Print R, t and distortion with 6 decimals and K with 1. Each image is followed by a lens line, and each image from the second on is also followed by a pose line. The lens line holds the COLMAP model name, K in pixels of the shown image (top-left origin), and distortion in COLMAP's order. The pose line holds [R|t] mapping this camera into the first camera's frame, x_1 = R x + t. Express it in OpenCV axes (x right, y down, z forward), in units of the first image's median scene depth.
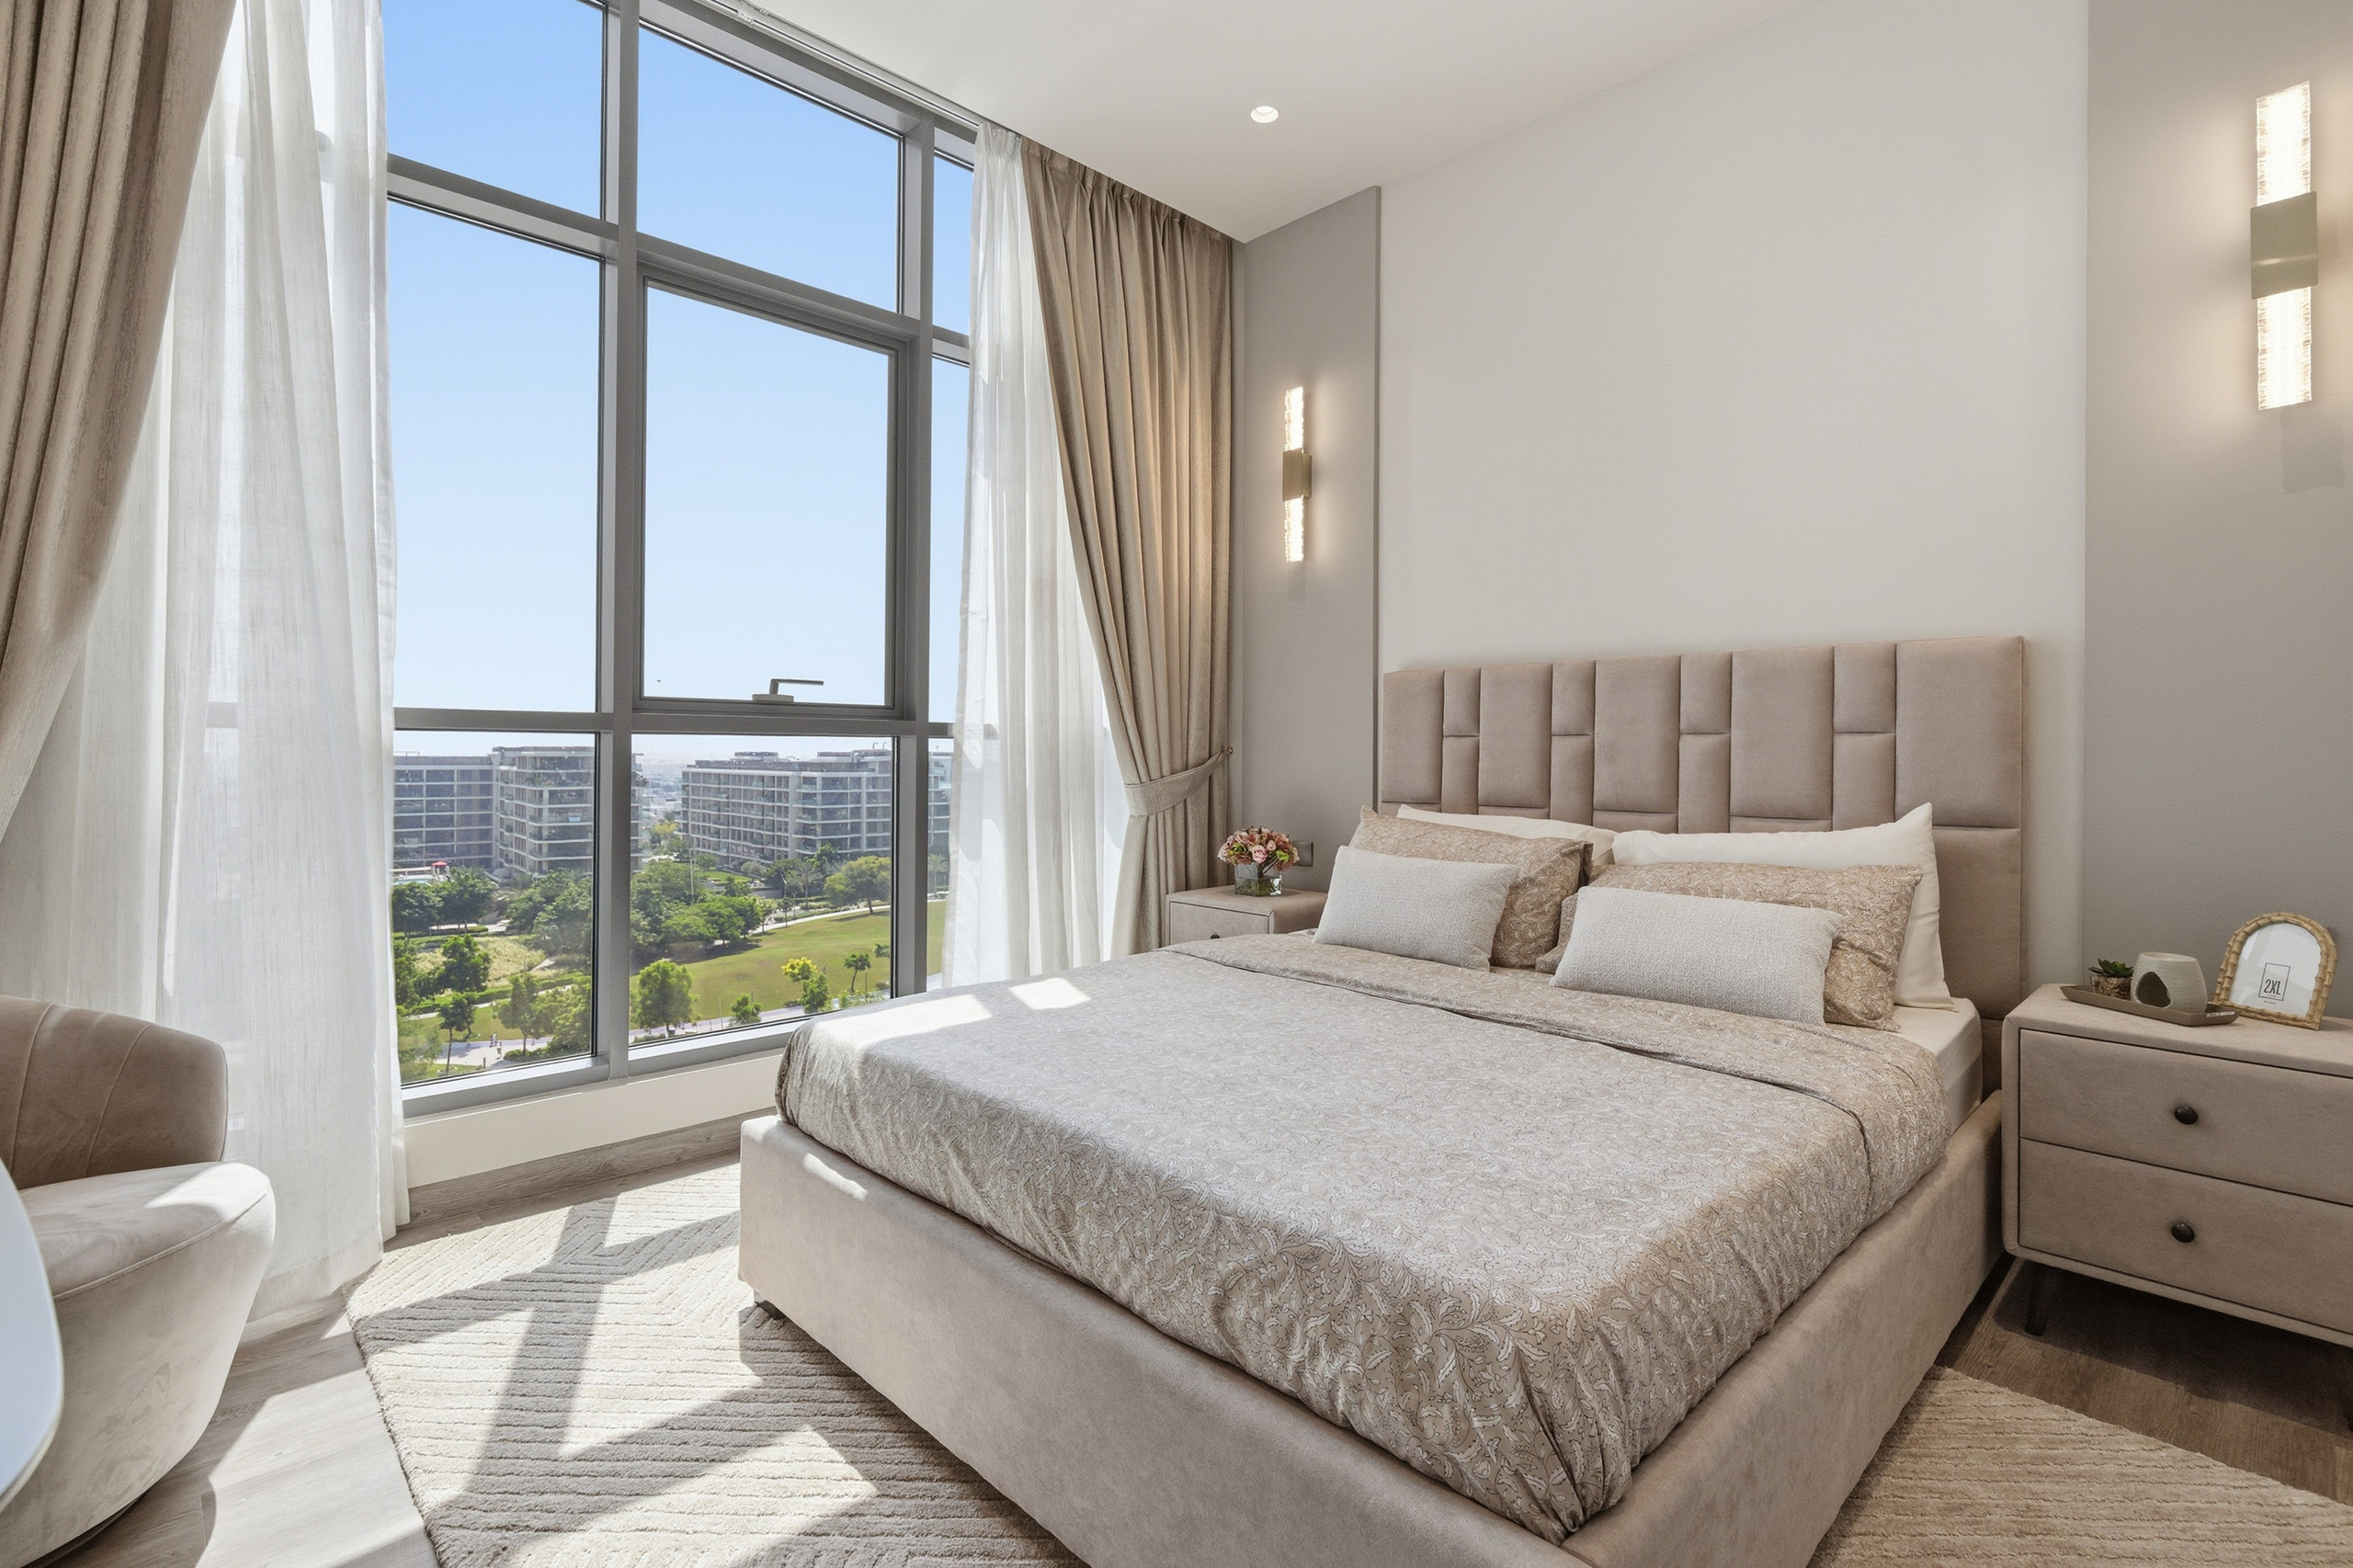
lens RADIAL K [[1092.7, 0, 1180.3], [0, 1092.7, 762.6], [0, 0, 1]] dist [-0.077798, 0.000080]
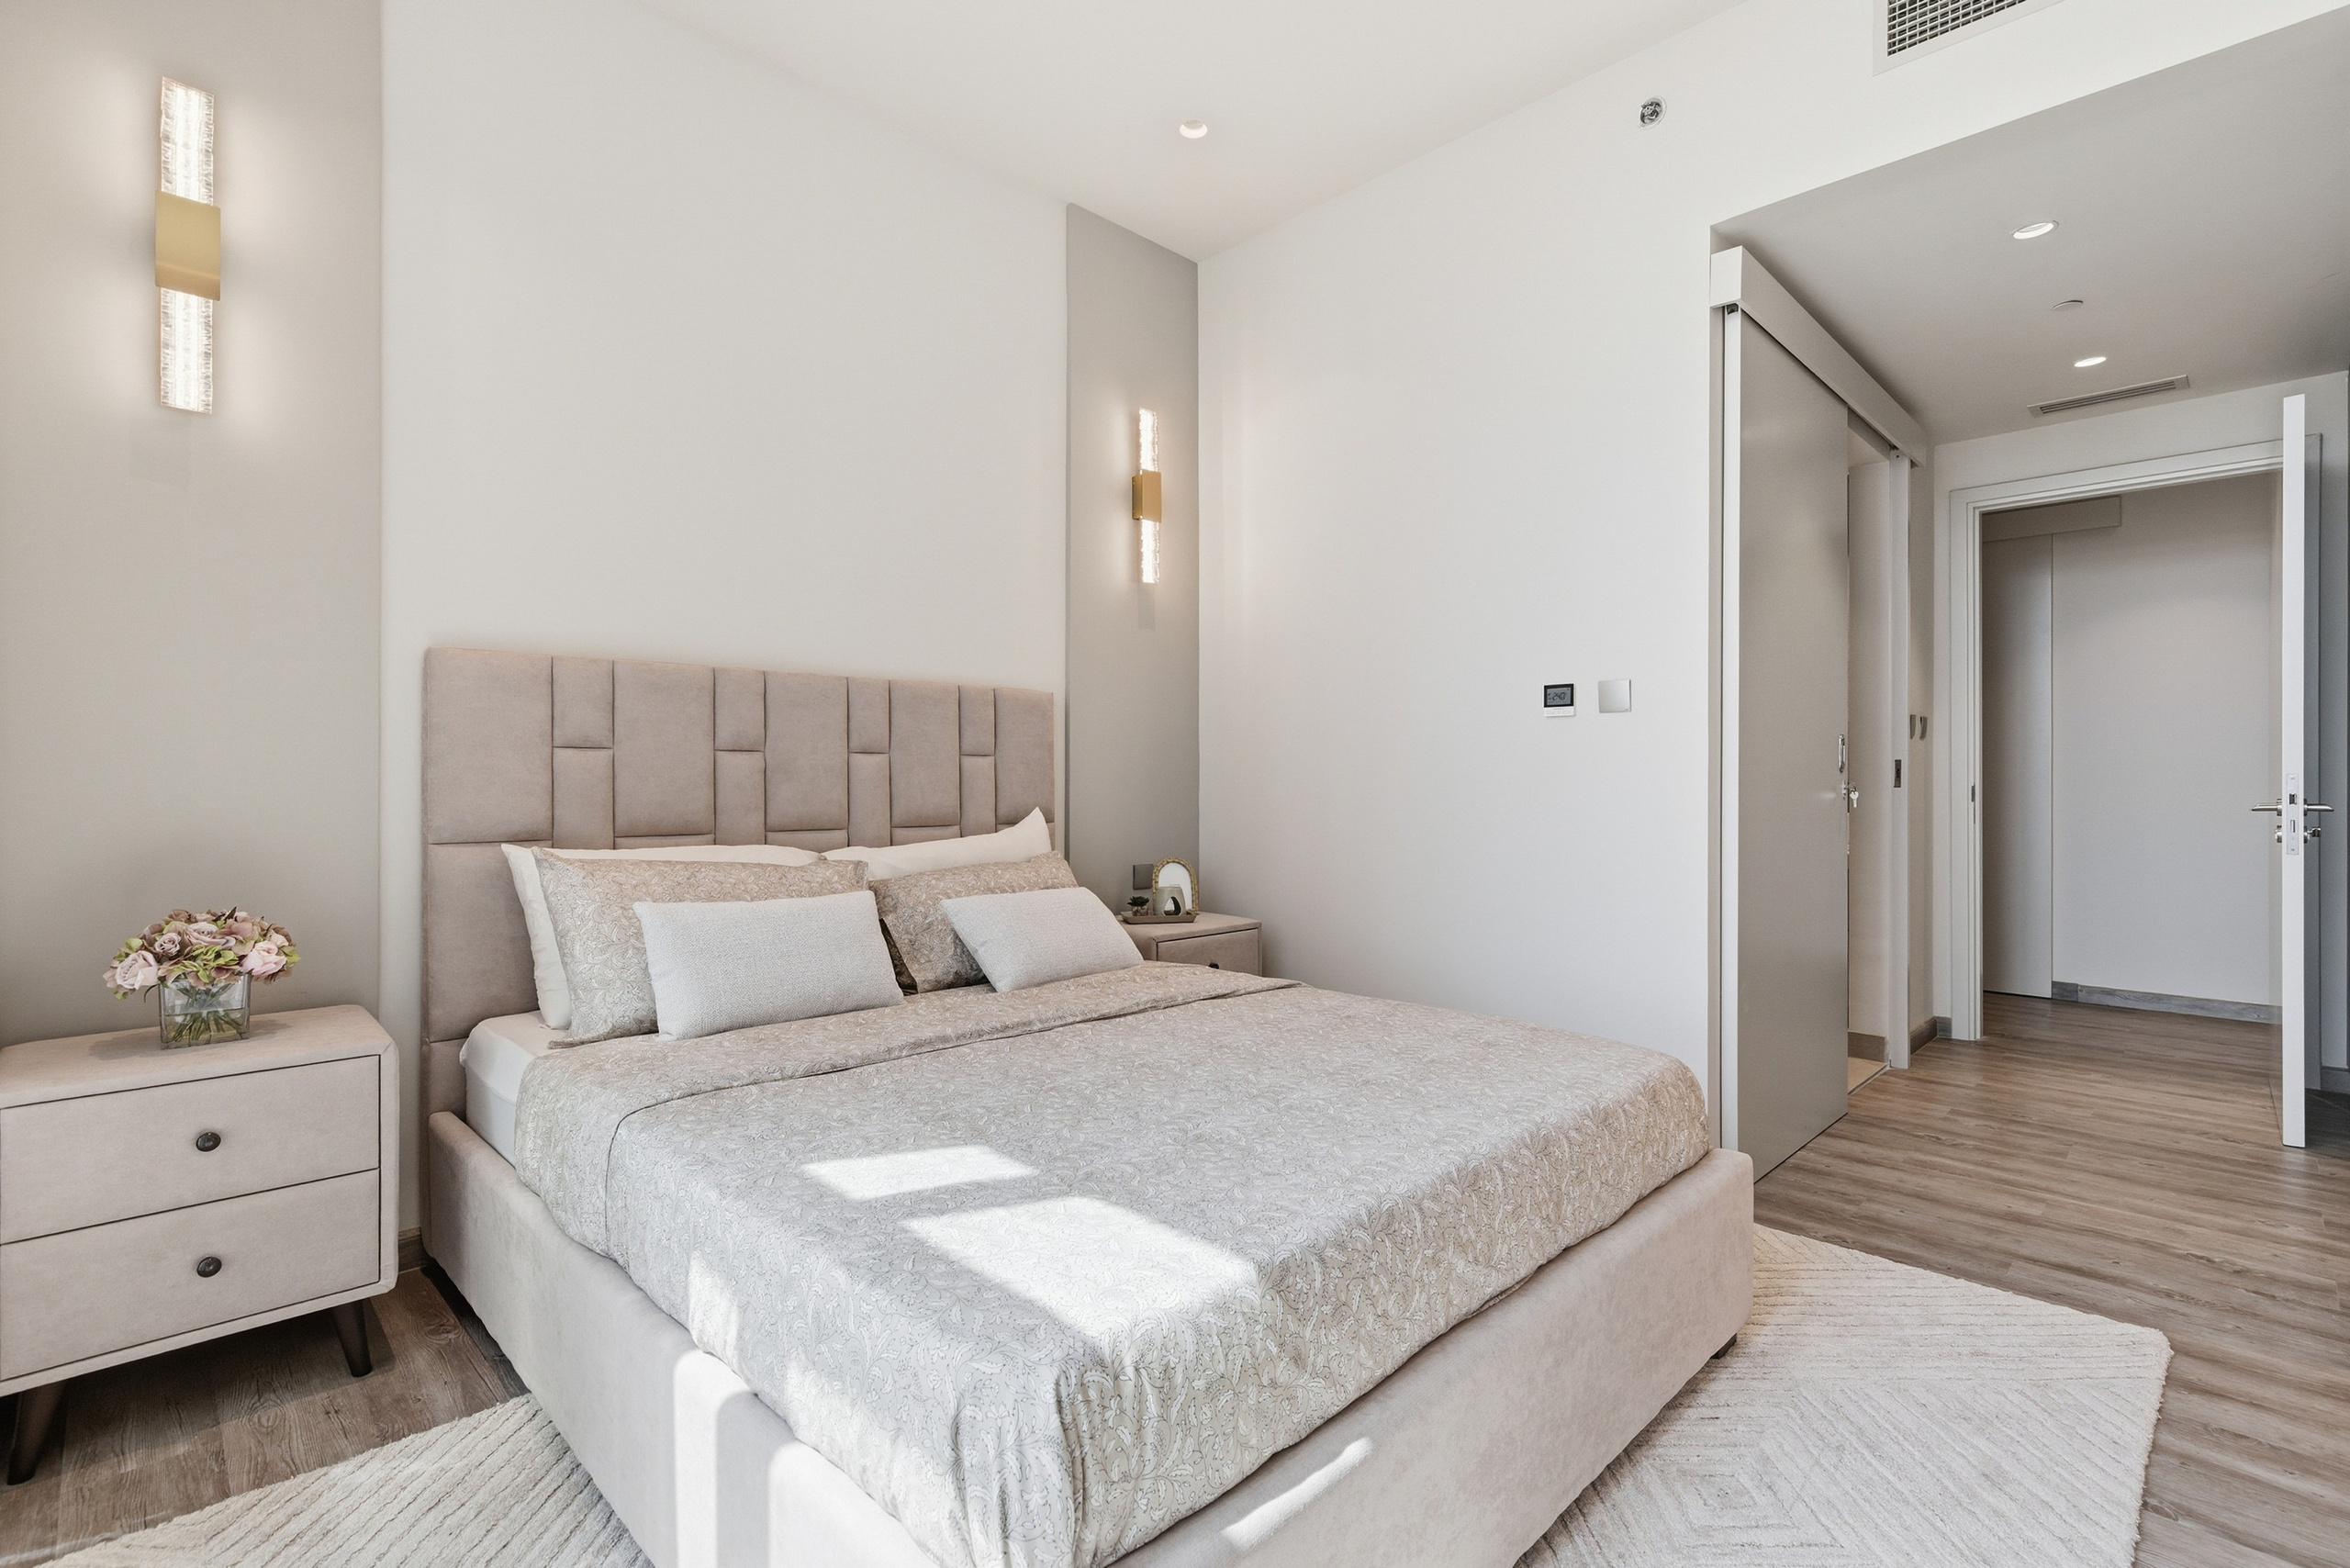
lens RADIAL K [[1087.9, 0, 1175.0], [0, 1087.9, 784.0], [0, 0, 1]] dist [-0.000712, -0.000076]
pose [[-0.012717, -0.009775, 0.999871, -0.646117], [-0.002730, 0.999949, 0.009741, -0.008751], [-0.999915, -0.002606, -0.012743, 0.755115]]
